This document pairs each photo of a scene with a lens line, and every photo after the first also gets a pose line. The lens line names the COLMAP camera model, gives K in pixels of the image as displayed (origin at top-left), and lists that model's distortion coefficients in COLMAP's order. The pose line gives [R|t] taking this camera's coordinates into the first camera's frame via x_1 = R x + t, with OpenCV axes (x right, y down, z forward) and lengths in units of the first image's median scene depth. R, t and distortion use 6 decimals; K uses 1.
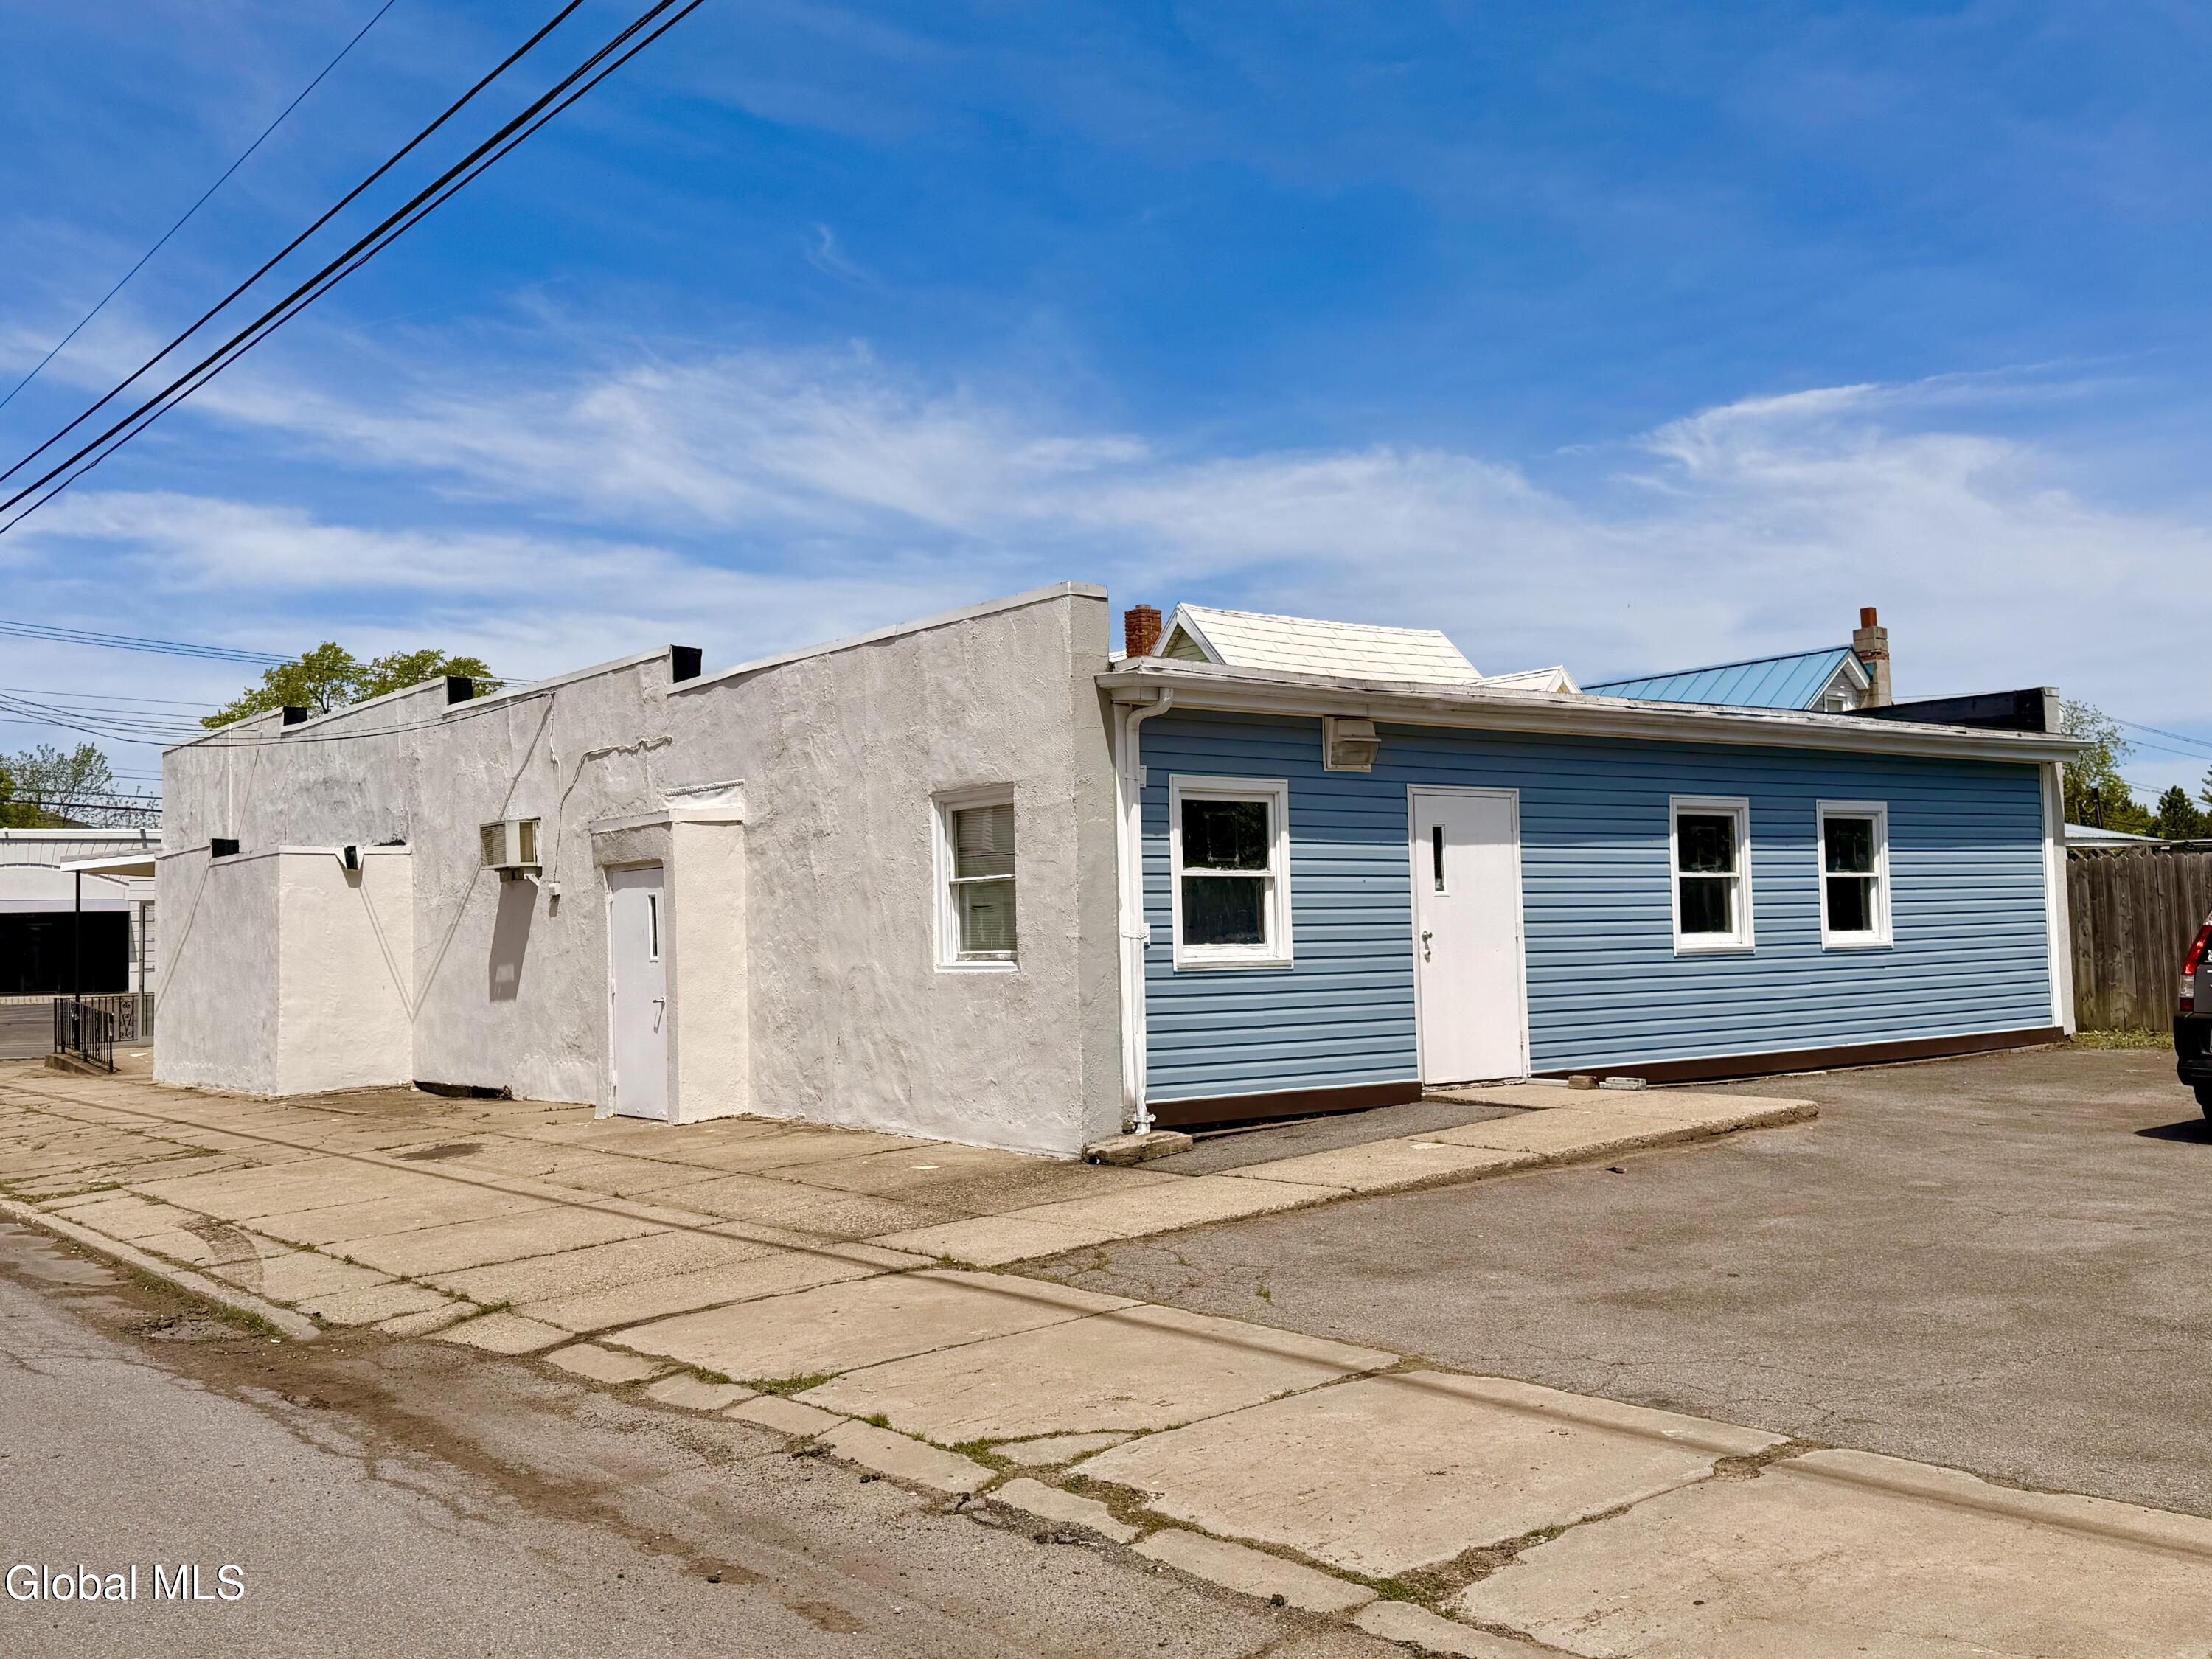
lens RADIAL K [[2048.6, 0, 1106.0], [0, 2048.6, 829.5], [0, 0, 1]] dist [0.152643, 0.001324]
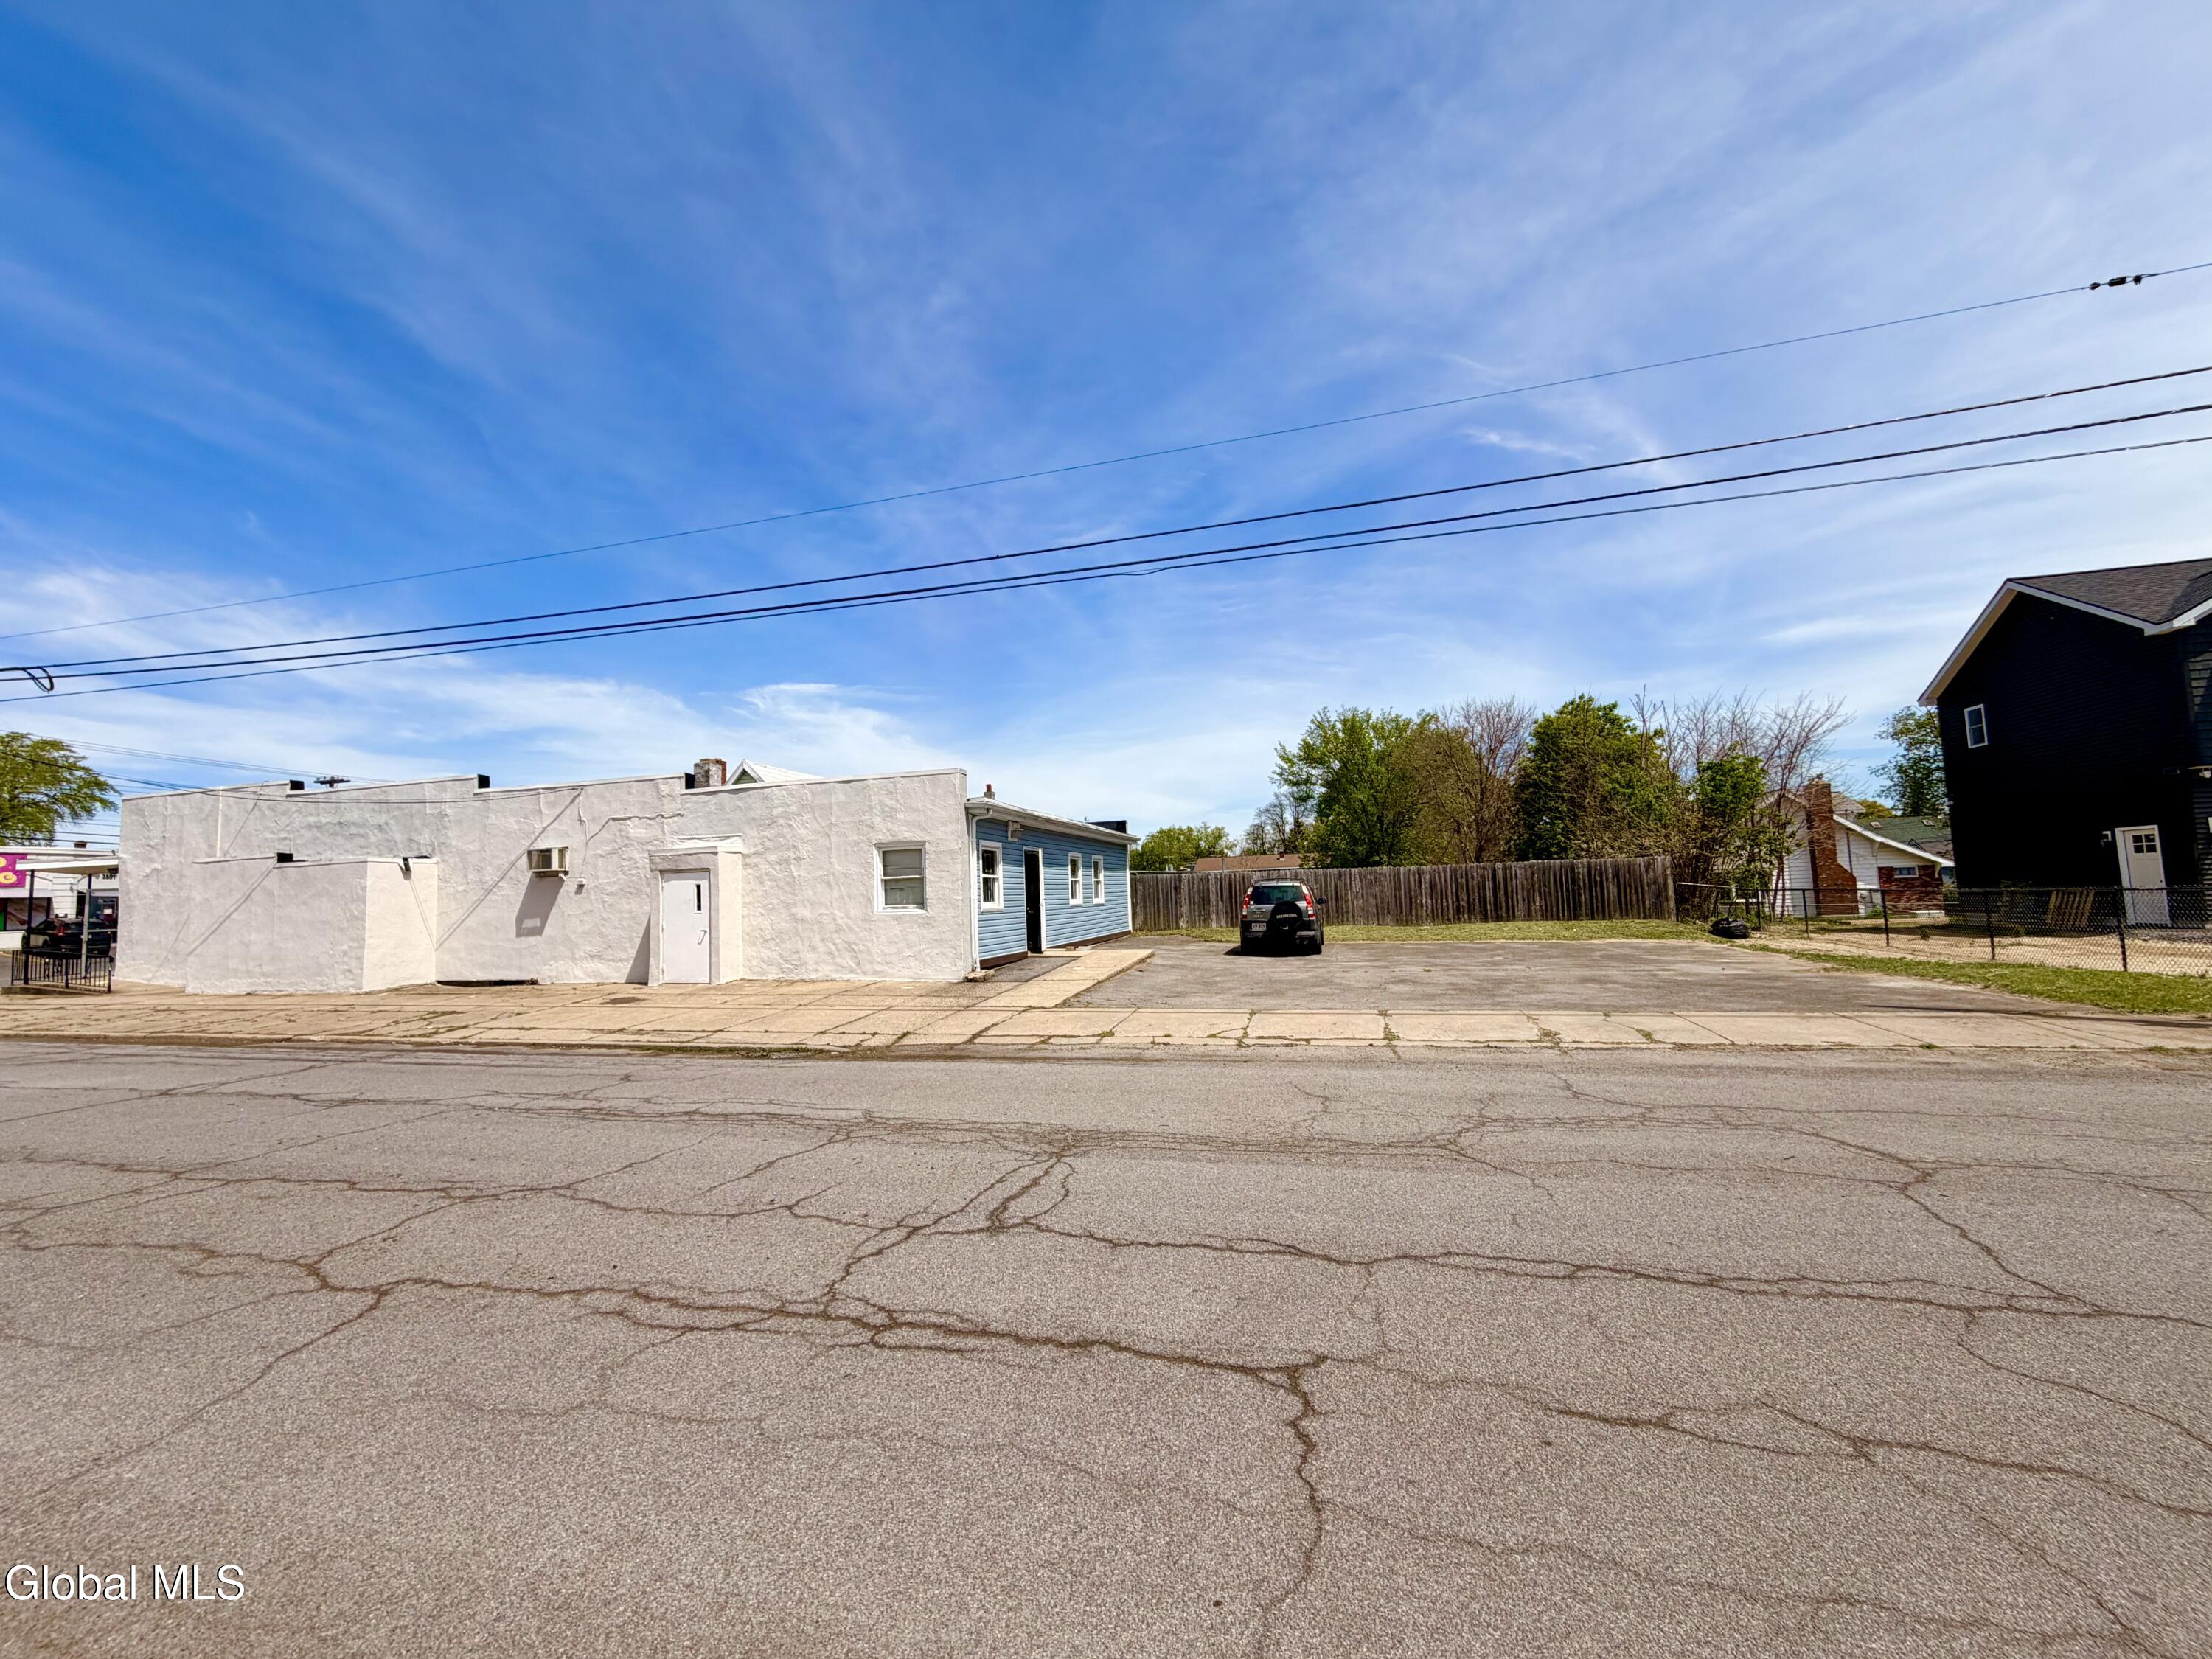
lens RADIAL K [[876.1, 0, 1099.0], [0, 876.1, 829.2], [0, 0, 1]] dist [0.001787, 0.000309]
pose [[0.805308, 0.042317, 0.591344, -0.460021], [-0.018673, 0.998765, -0.046042, 0.008443], [-0.592562, 0.026035, 0.805104, -0.033469]]
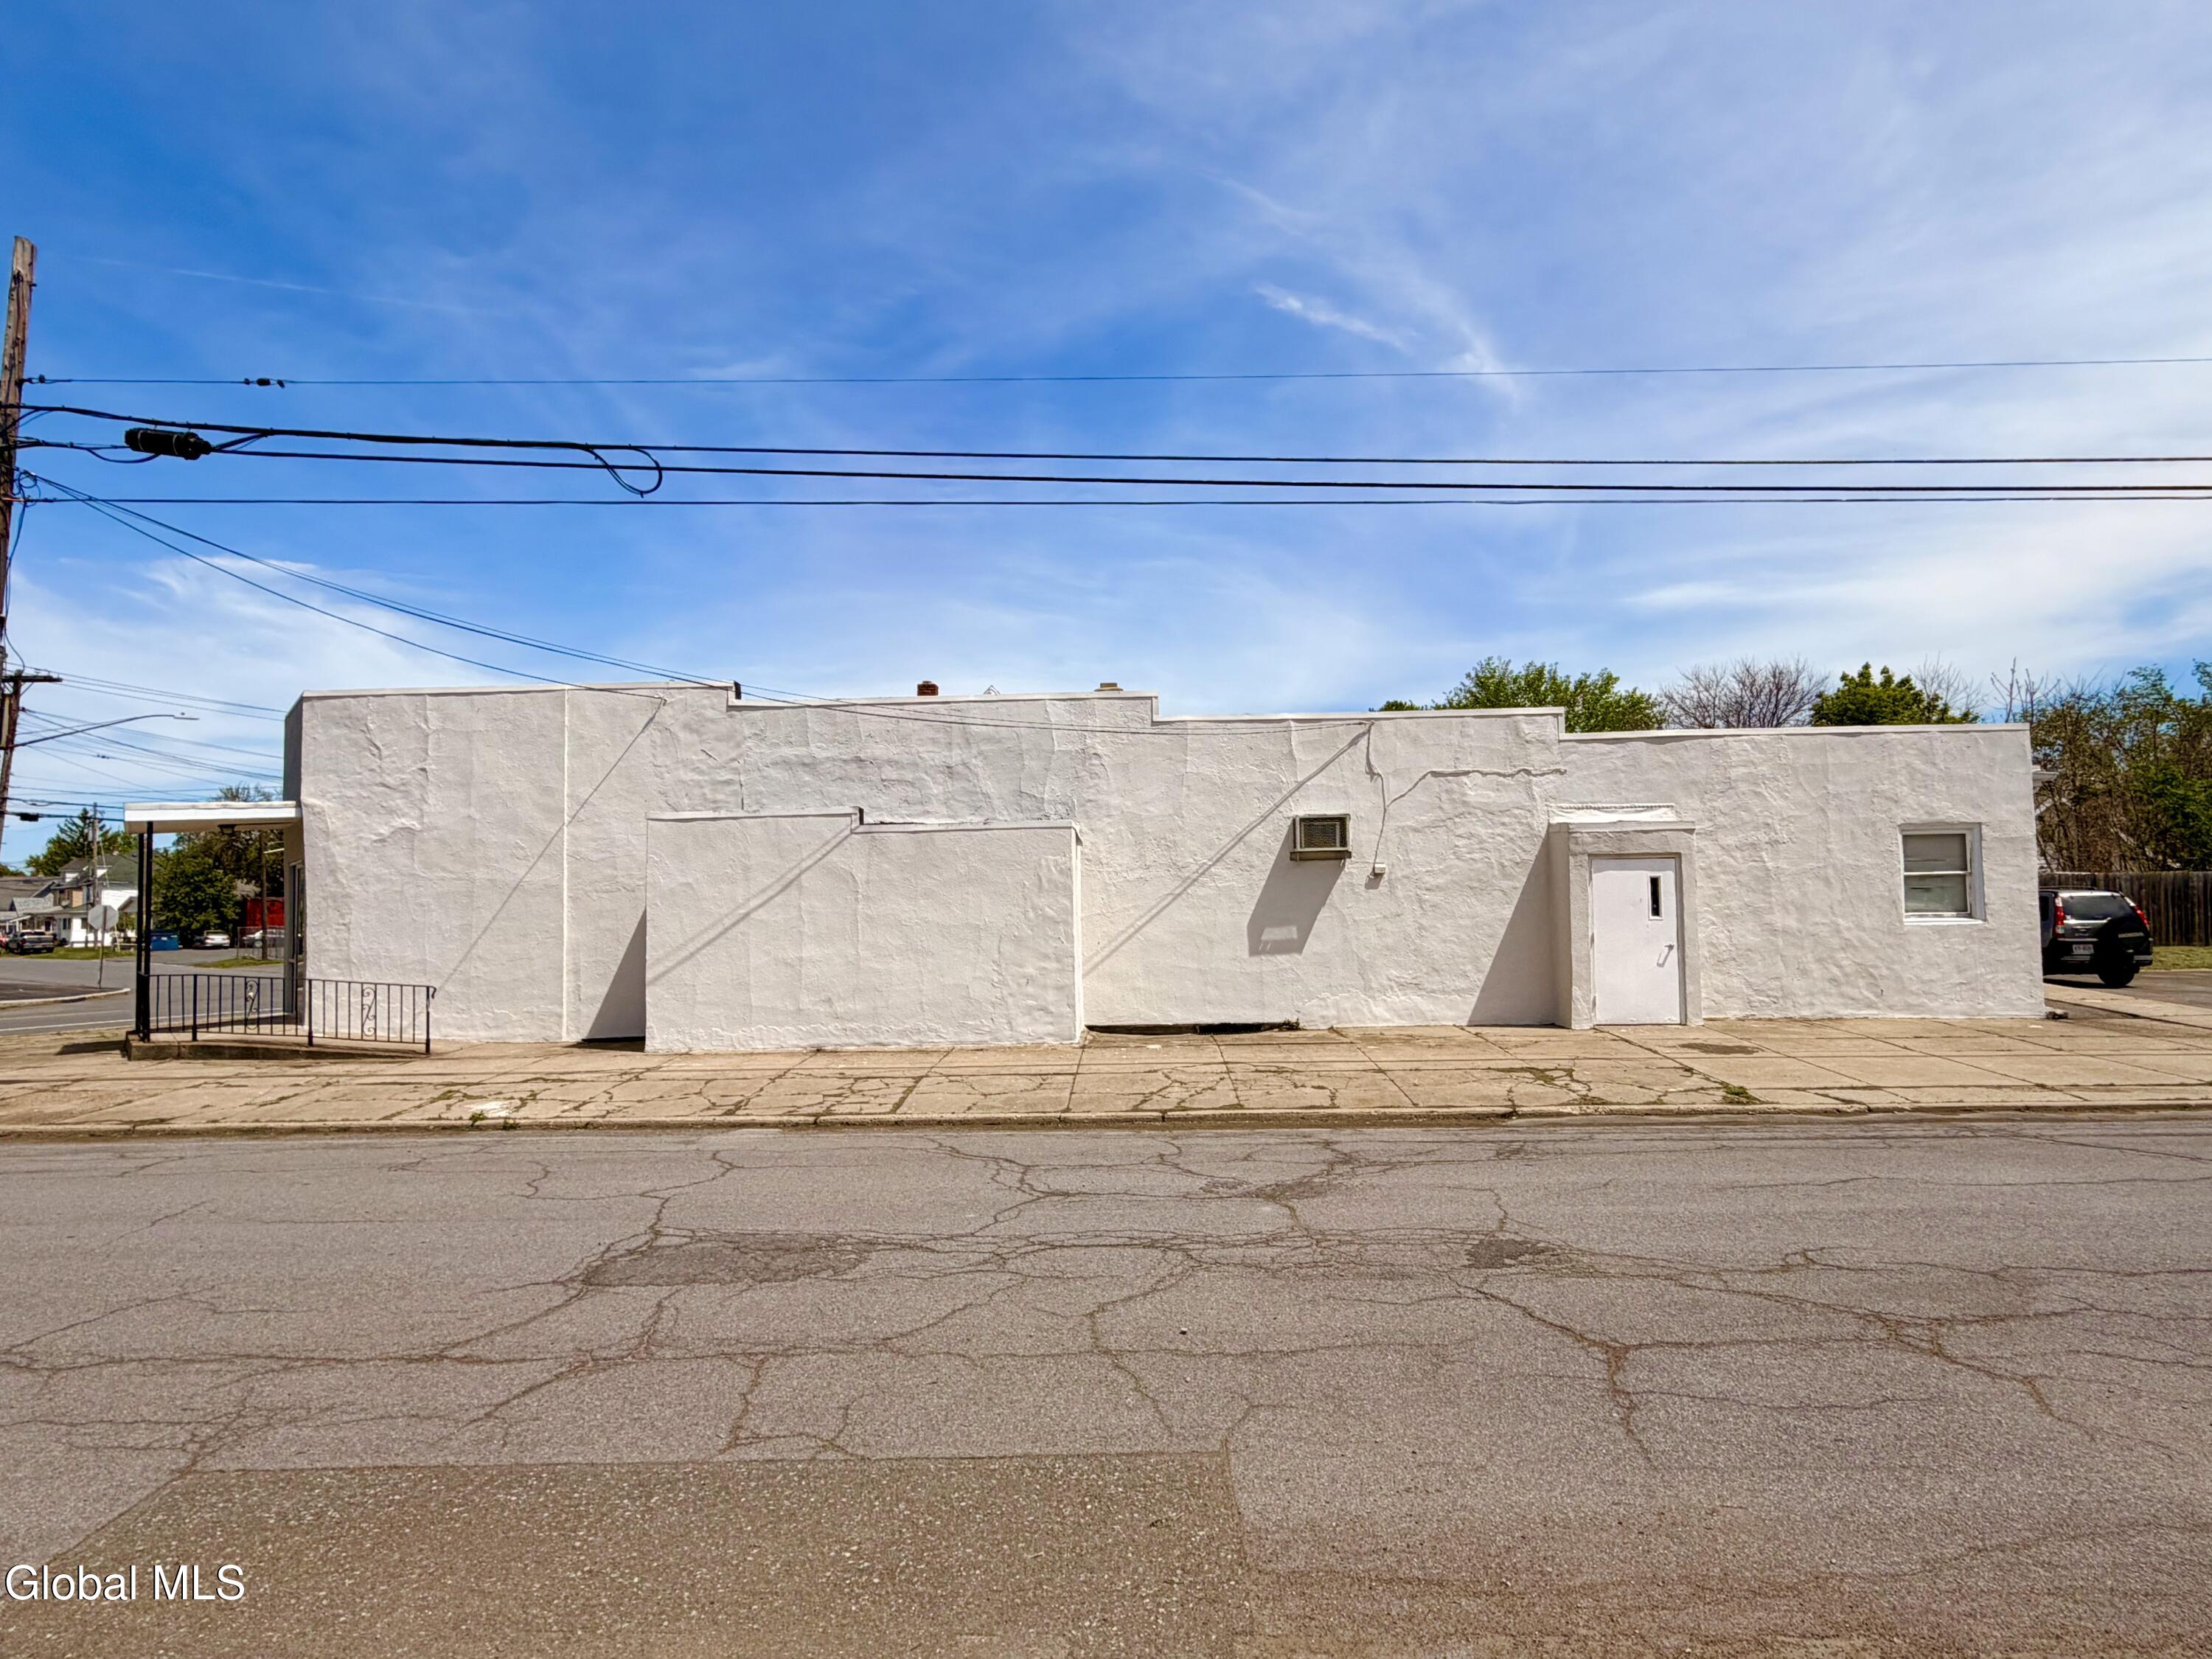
lens RADIAL K [[1263.4, 0, 1099.3], [0, 1263.4, 839.7], [0, 0, 1]] dist [0.001214, 0.000652]
pose [[0.632092, 0.053975, 0.773011, -1.257665], [-0.039884, 0.998515, -0.037107, 0.058785], [-0.773866, -0.007376, 0.633306, 0.770966]]
